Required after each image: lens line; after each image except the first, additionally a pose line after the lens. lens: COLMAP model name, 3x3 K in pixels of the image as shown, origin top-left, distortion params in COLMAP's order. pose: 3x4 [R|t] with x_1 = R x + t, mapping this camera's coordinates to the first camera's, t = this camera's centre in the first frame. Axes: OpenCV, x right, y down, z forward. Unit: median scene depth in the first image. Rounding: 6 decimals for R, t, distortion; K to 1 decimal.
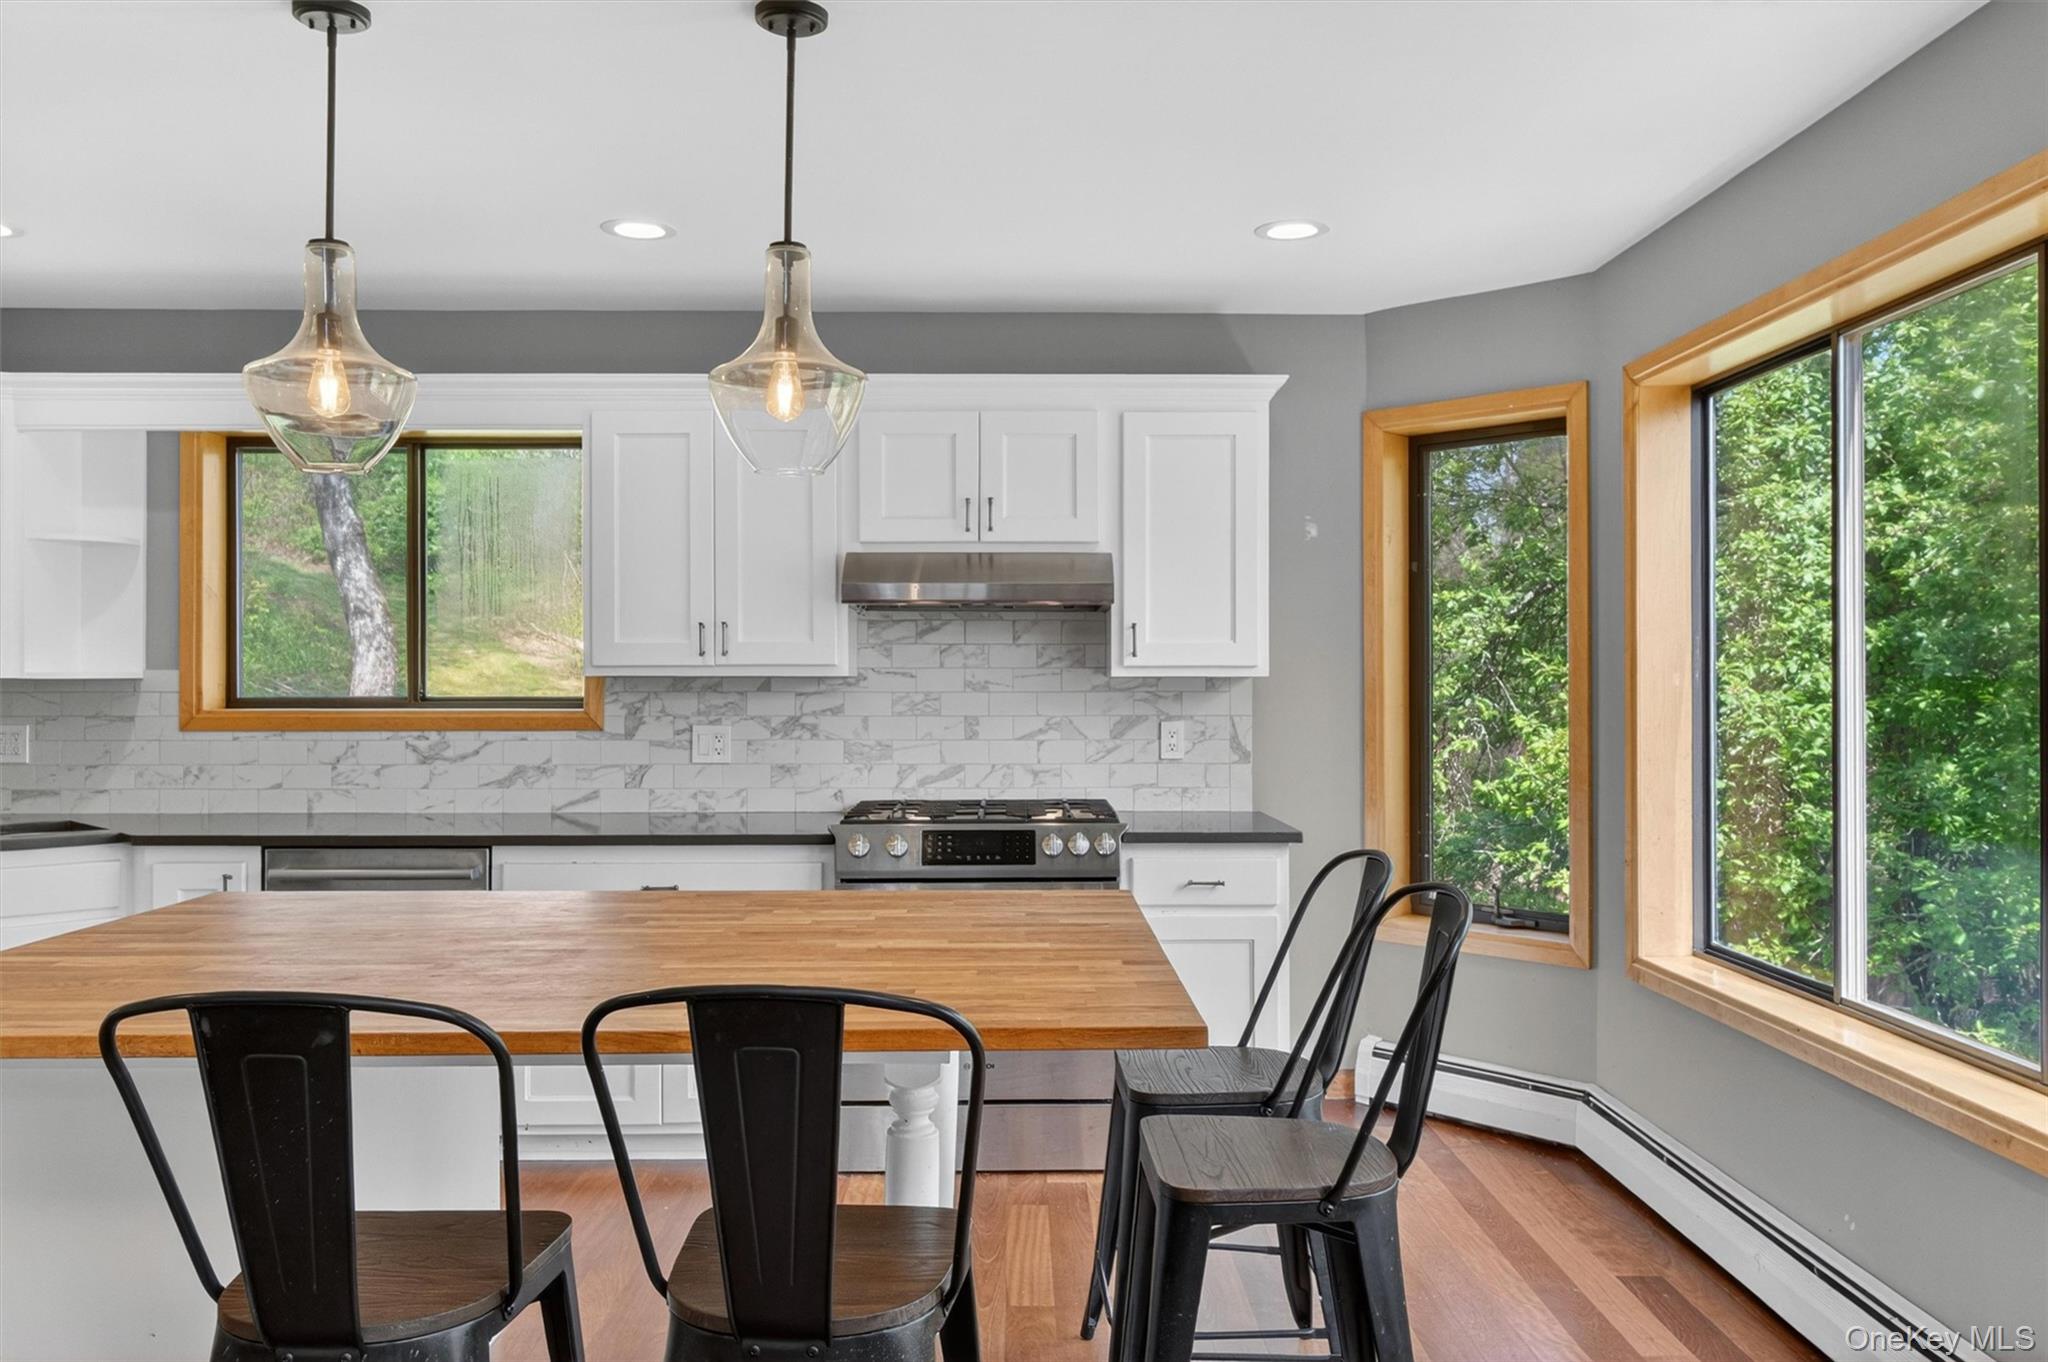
lens RADIAL K [[1552.5, 0, 1034.5], [0, 1552.5, 684.4], [0, 0, 1]] dist [0.023849, -0.005543]
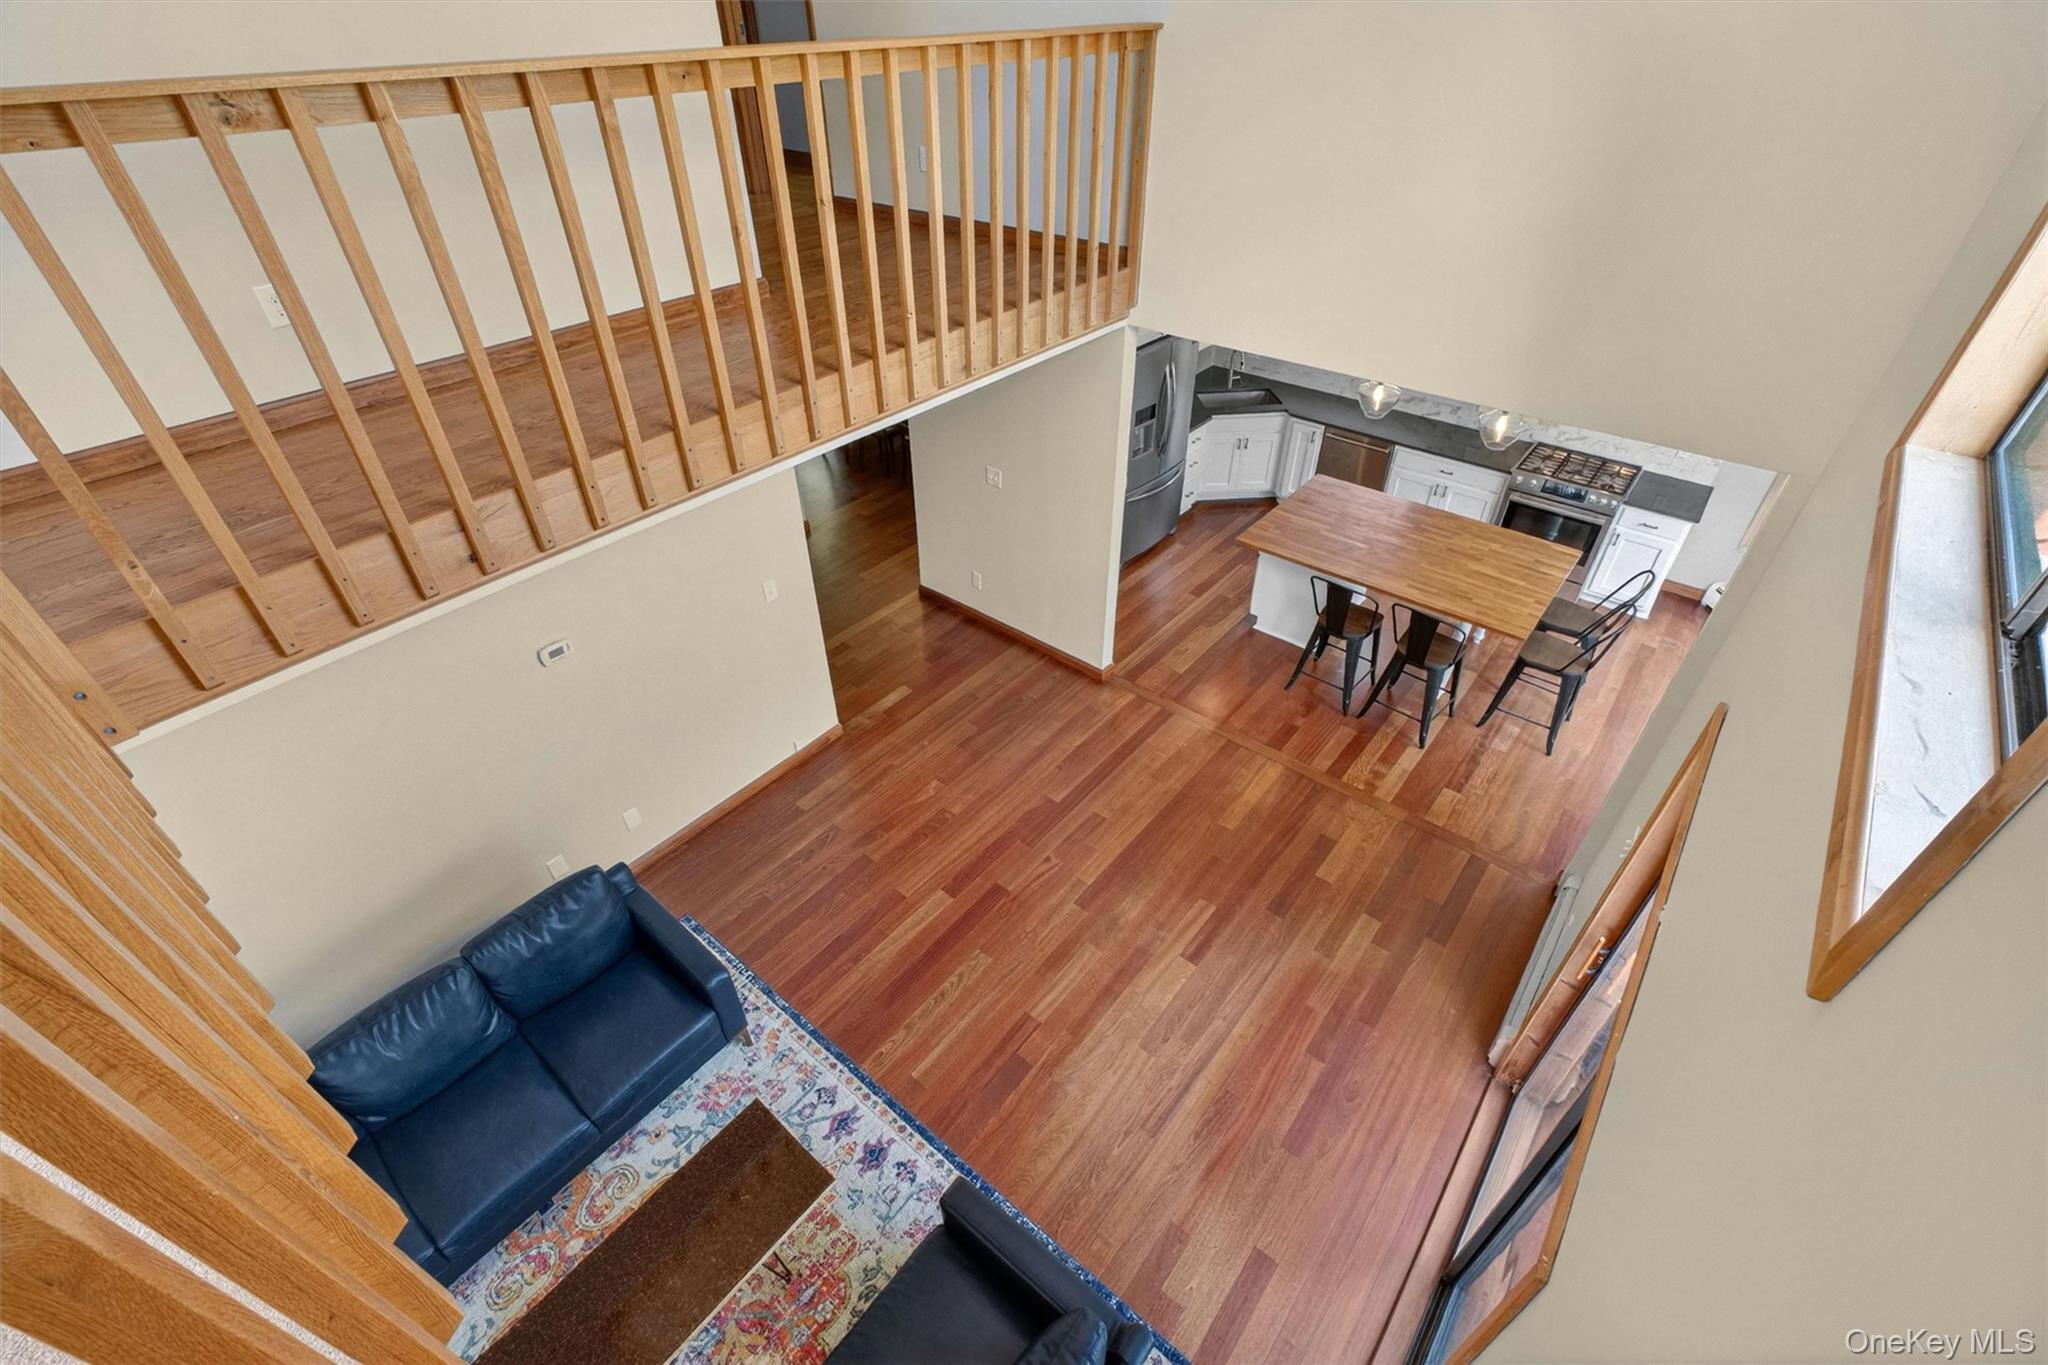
lens RADIAL K [[869.5, 0, 1023.7], [0, 869.5, 682.1], [0, 0, 1]] dist [0.000160, -0.000585]
pose [[0.760284, 0.398773, -0.512785, 0.144579], [0.003627, 0.786779, 0.617225, -0.521374], [0.649581, -0.471126, 0.596729, -0.646433]]
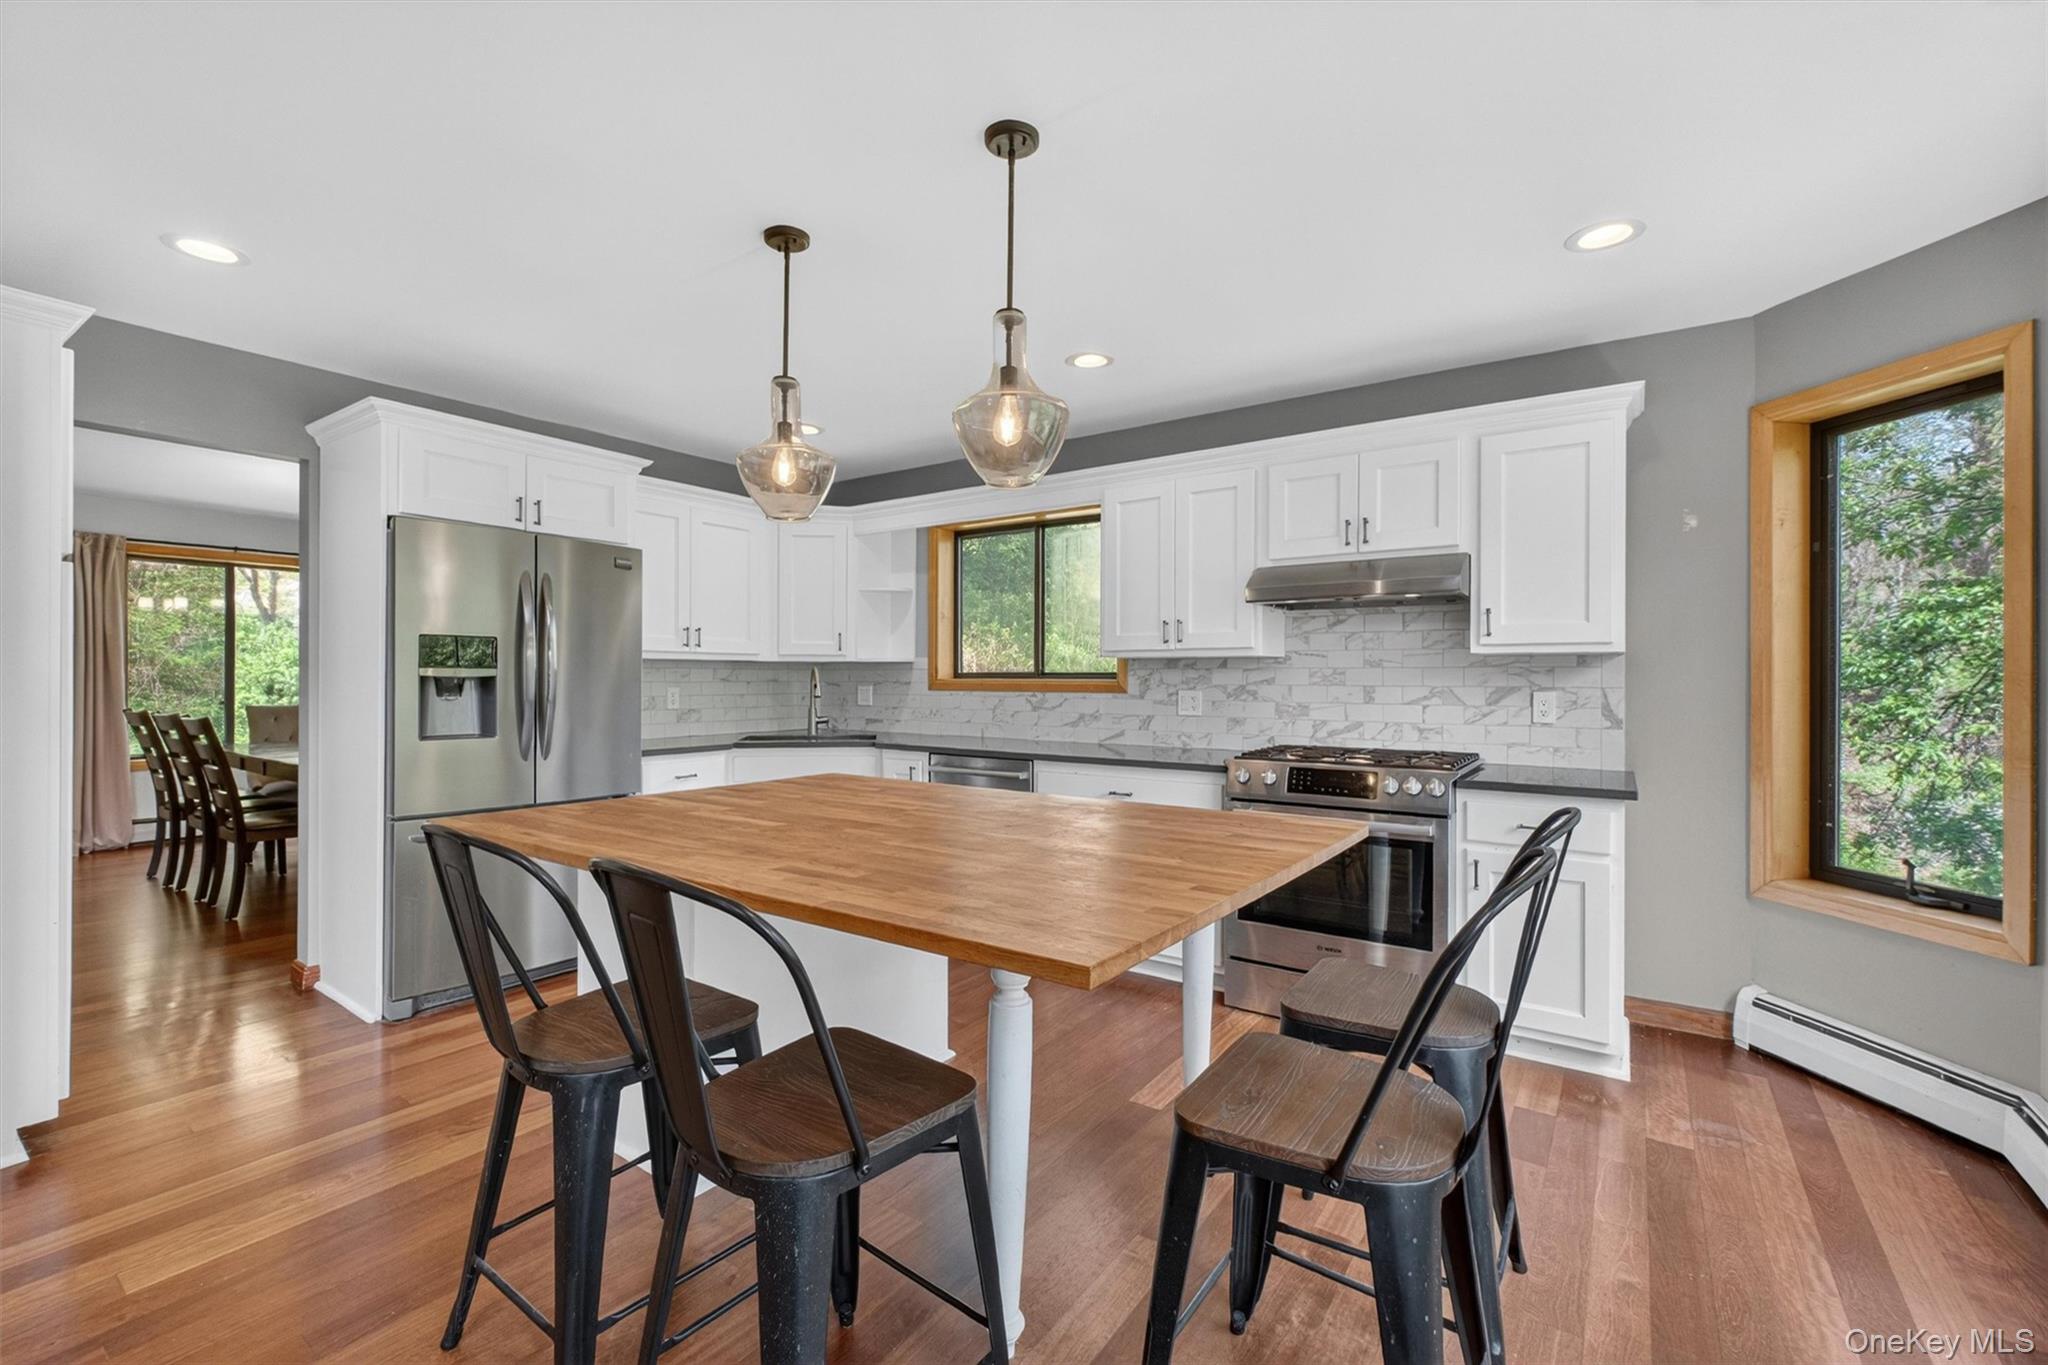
lens RADIAL K [[869.5, 0, 1026.0], [0, 869.5, 682.6], [0, 0, 1]] dist [0.000160, -0.000585]
pose [[0.813380, 0.006205, -0.581700, 0.154667], [-0.006933, 0.999975, 0.000971, 0.018947], [0.581691, 0.003243, 0.813403, 0.218942]]
